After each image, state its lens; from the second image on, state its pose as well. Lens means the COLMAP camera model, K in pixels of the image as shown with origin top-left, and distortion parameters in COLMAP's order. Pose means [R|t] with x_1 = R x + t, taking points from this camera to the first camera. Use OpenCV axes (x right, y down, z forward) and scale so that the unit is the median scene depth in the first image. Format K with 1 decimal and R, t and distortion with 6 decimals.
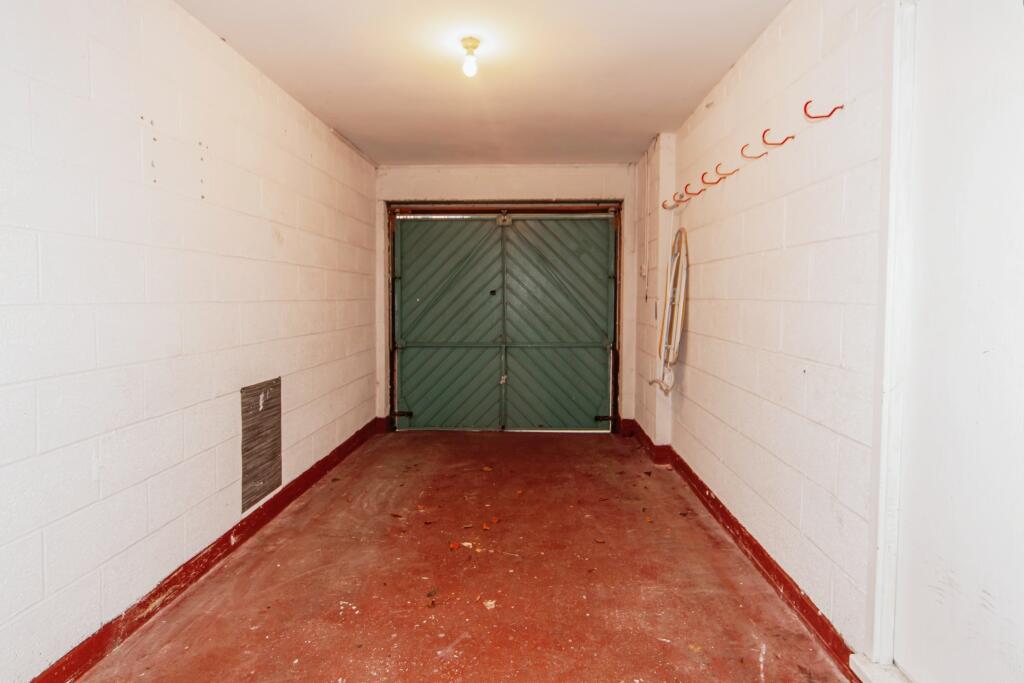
lens RADIAL K [[529.9, 0, 512.0], [0, 529.9, 341.5], [0, 0, 1]] dist [0.000139, 0.000013]
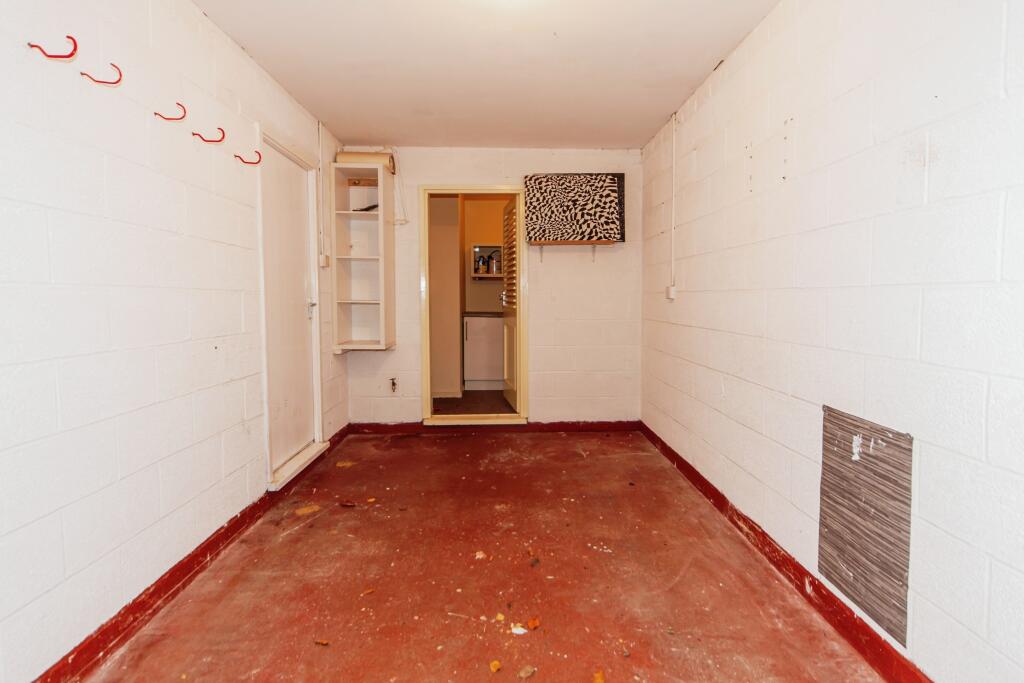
lens RADIAL K [[522.3, 0, 512.0], [0, 522.3, 341.5], [0, 0, 1]] dist [-0.000724, -0.000531]
pose [[-0.998230, 0.009491, -0.058707, -0.044671], [-0.000683, 0.985289, 0.170893, -0.136123], [0.059465, 0.170631, -0.983539, 1.876634]]
